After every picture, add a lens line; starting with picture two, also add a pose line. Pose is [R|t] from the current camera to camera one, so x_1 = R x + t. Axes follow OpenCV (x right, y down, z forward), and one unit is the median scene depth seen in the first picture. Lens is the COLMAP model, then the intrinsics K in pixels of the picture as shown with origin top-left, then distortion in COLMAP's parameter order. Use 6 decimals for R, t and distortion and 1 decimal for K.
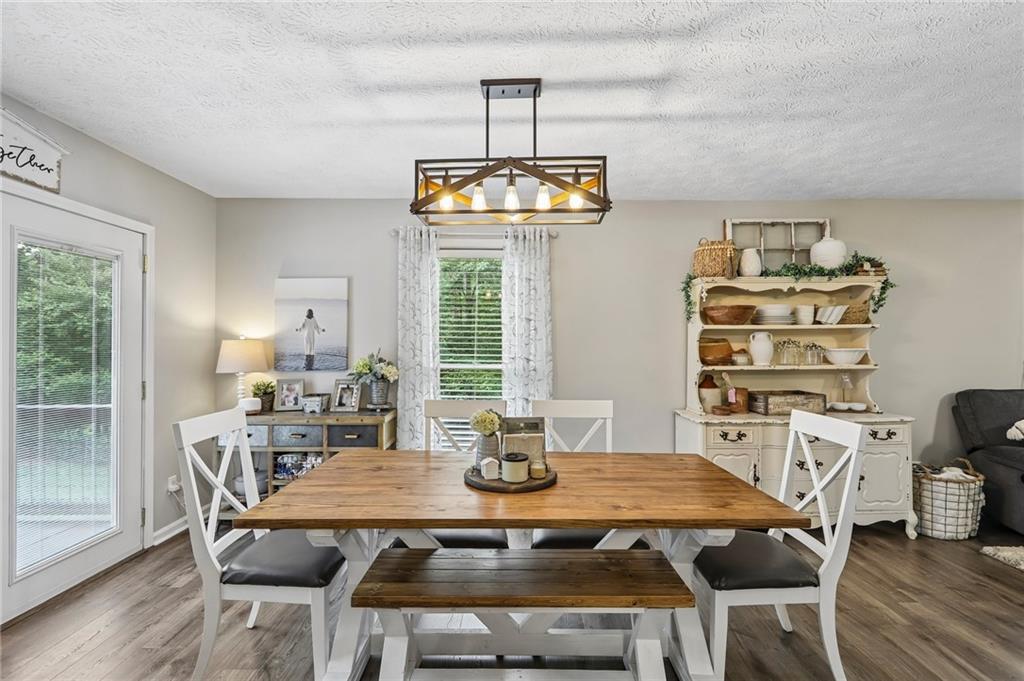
lens RADIAL K [[455.3, 0, 517.9], [0, 455.3, 342.1], [0, 0, 1]] dist [0.000196, 0.000022]
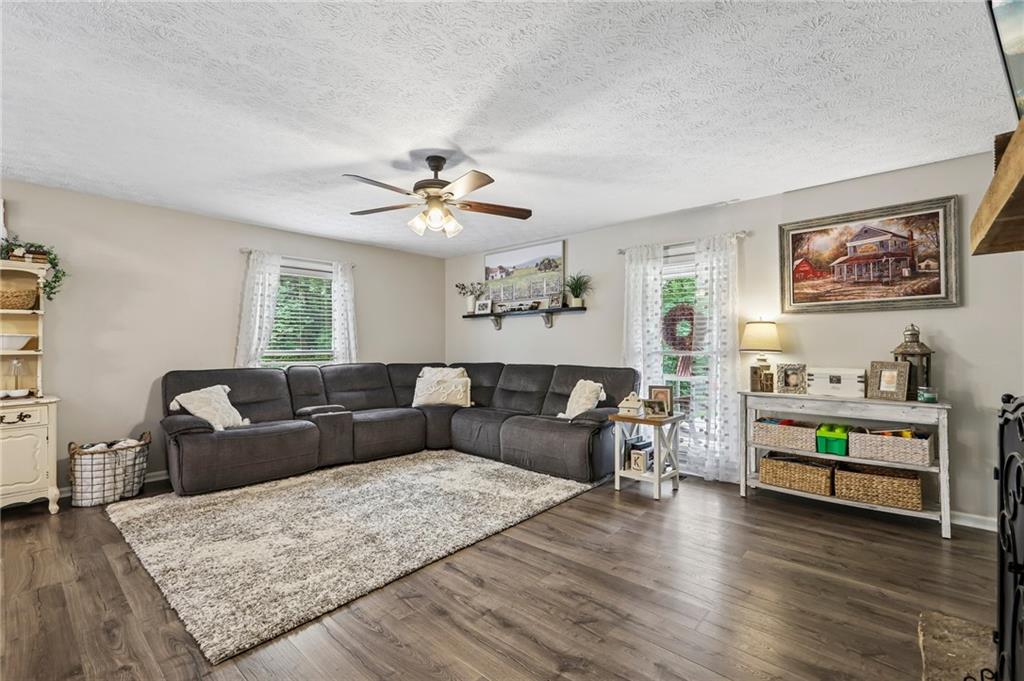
lens RADIAL K [[455.3, 0, 517.9], [0, 455.3, 342.1], [0, 0, 1]] dist [0.000196, 0.000022]
pose [[0.654470, 0.005706, 0.756067, 0.769193], [-0.005584, 0.999981, -0.002713, 0.030190], [-0.756067, -0.002446, 0.654489, -0.509402]]
